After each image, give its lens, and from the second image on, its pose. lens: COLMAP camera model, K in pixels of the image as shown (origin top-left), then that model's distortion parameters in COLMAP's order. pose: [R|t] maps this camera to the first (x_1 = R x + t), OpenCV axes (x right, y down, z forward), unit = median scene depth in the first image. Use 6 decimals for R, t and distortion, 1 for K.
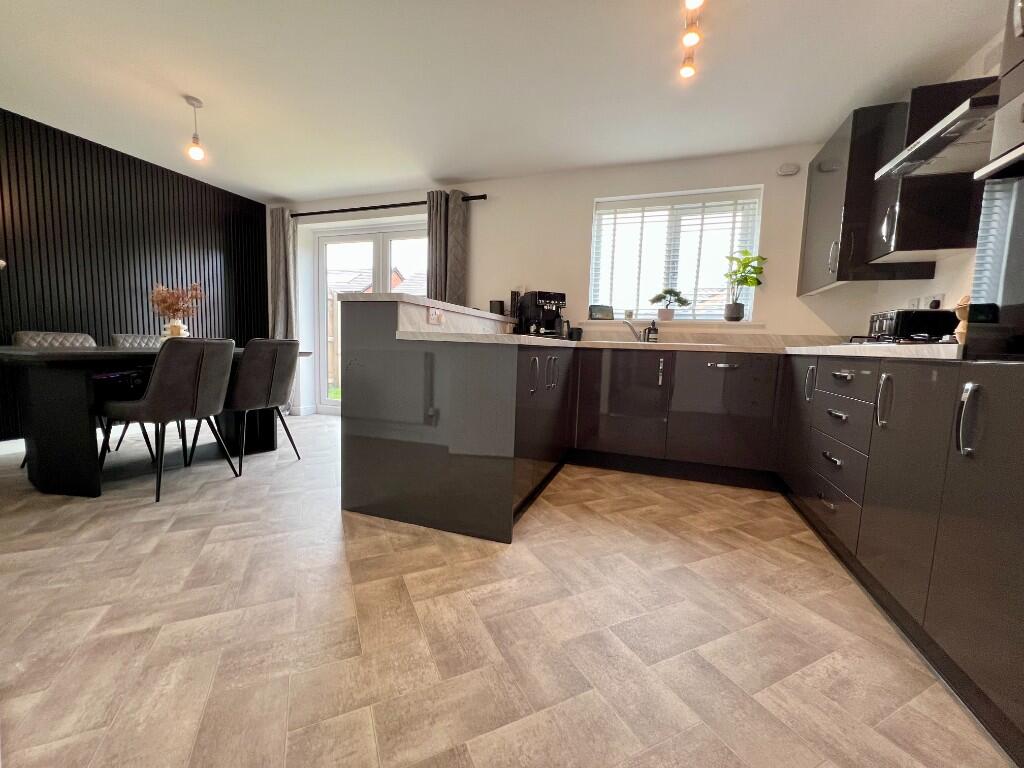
lens RADIAL K [[406.9, 0, 512.7], [0, 406.9, 385.0], [0, 0, 1]] dist [-0.004172, 0.000265]
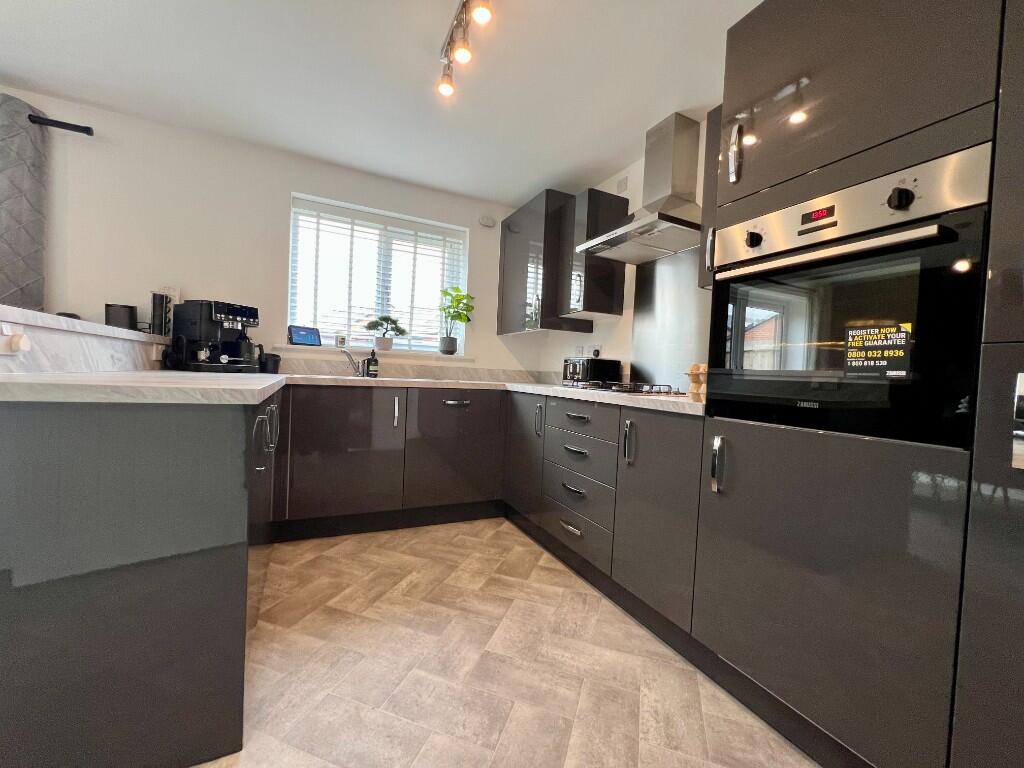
lens RADIAL K [[406.9, 0, 509.1], [0, 406.9, 385.6], [0, 0, 1]] dist [-0.004172, 0.000265]
pose [[0.700381, -0.022286, 0.713421, -0.100737], [0.046934, 0.998787, -0.014876, -0.070588], [-0.712224, 0.043902, 0.700578, 0.225033]]
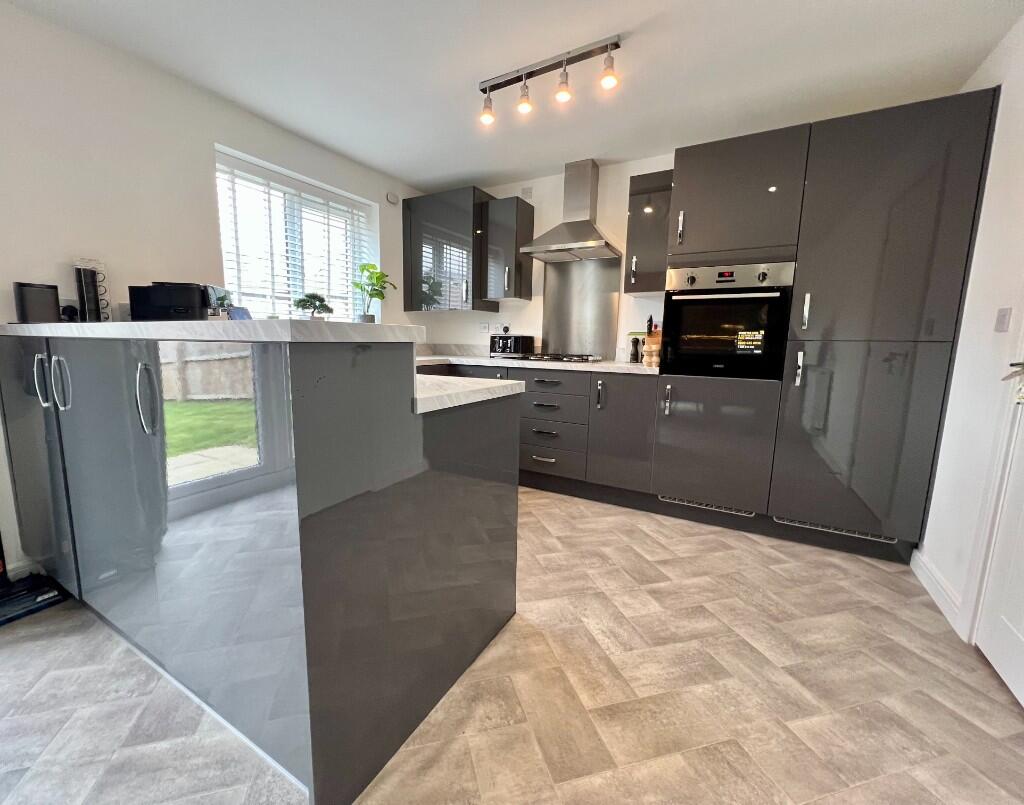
lens RADIAL K [[433.7, 0, 478.8], [0, 433.7, 403.4], [0, 0, 1]] dist [0.000551, -0.000058]
pose [[0.198285, -0.176552, 0.964112, -0.635453], [0.088440, 0.982853, 0.161794, -0.164690], [-0.976146, 0.053185, 0.210499, 0.626338]]
